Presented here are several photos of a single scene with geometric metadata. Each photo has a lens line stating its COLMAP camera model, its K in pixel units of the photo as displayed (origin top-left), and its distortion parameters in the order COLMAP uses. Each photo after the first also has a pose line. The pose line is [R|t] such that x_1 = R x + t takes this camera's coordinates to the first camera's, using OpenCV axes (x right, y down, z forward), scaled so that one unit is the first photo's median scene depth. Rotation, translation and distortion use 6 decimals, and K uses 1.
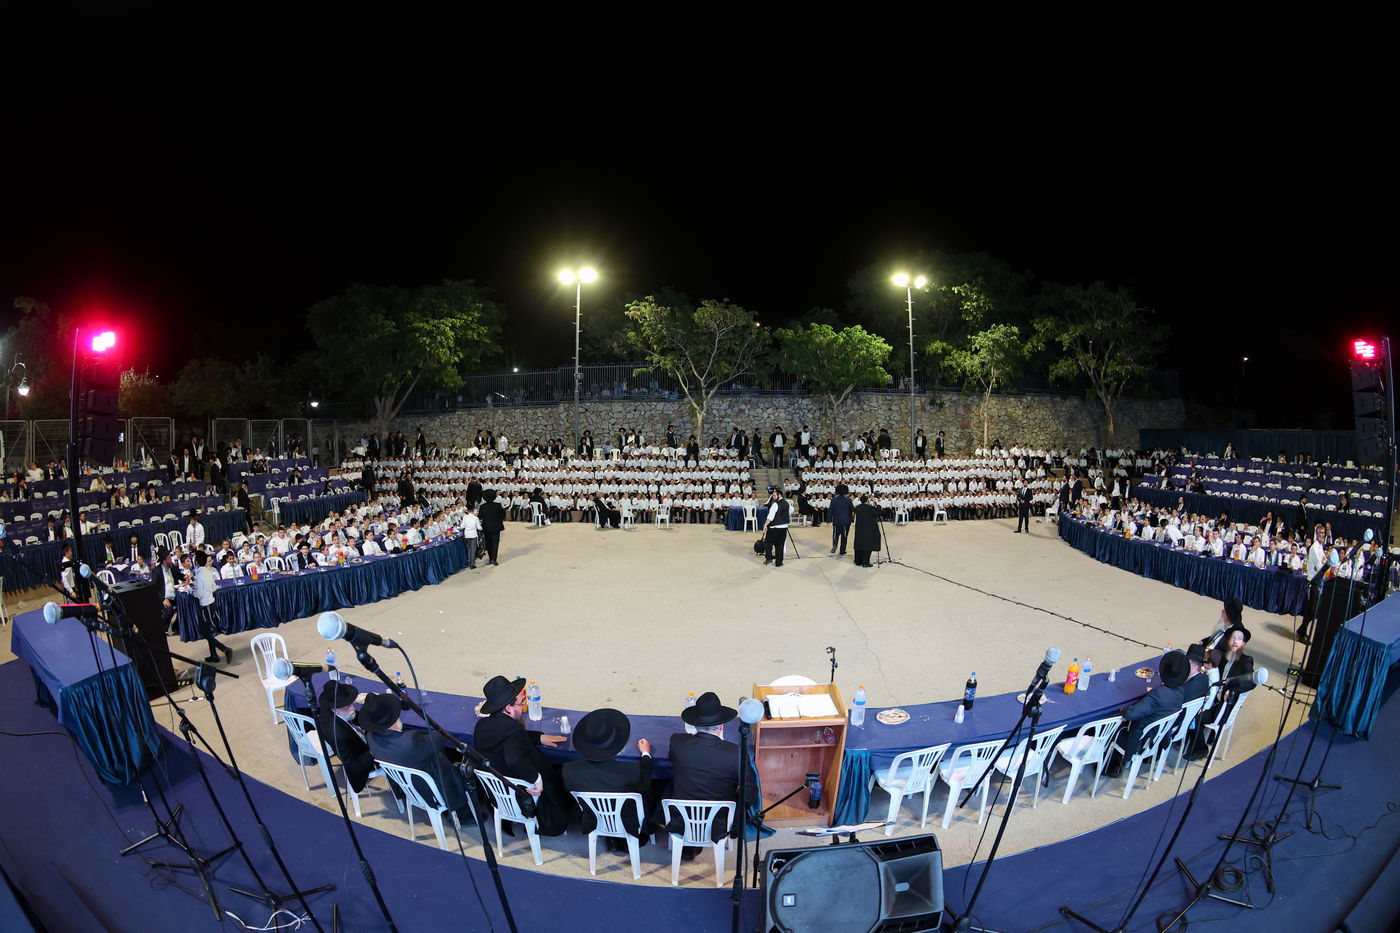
lens RADIAL K [[563.9, 0, 700.0], [0, 563.9, 465.7], [0, 0, 1]] dist [0.000311, 0.000002]
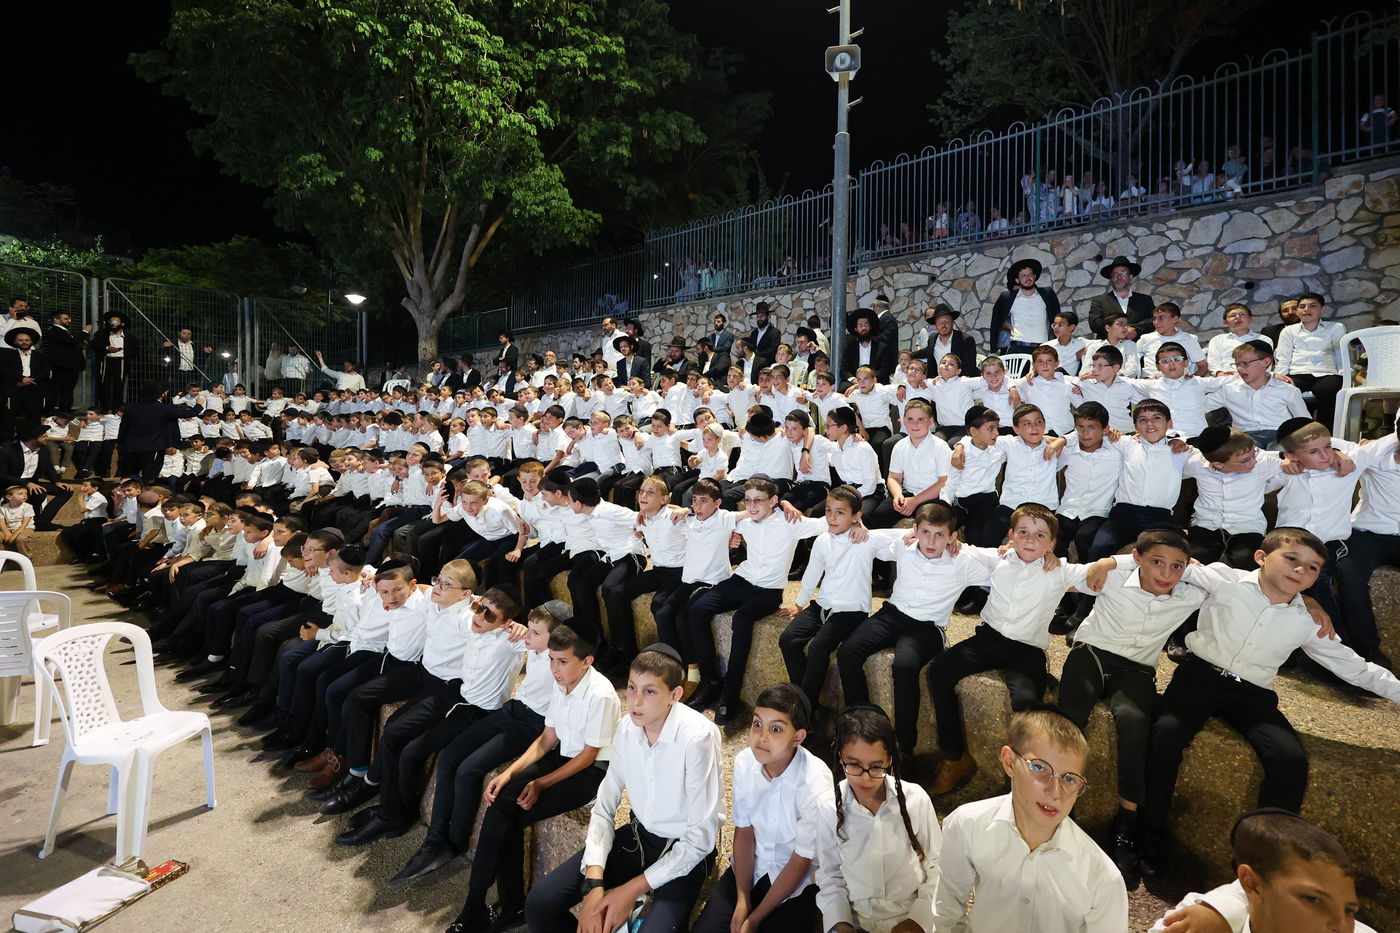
lens RADIAL K [[563.9, 0, 699.6], [0, 563.9, 468.7], [0, 0, 1]] dist [0.000311, 0.000002]
pose [[0.755692, 0.043982, -0.653449, -0.076279], [-0.038061, 0.999006, 0.023224, 0.019229], [0.653821, 0.007321, 0.756614, 0.649455]]
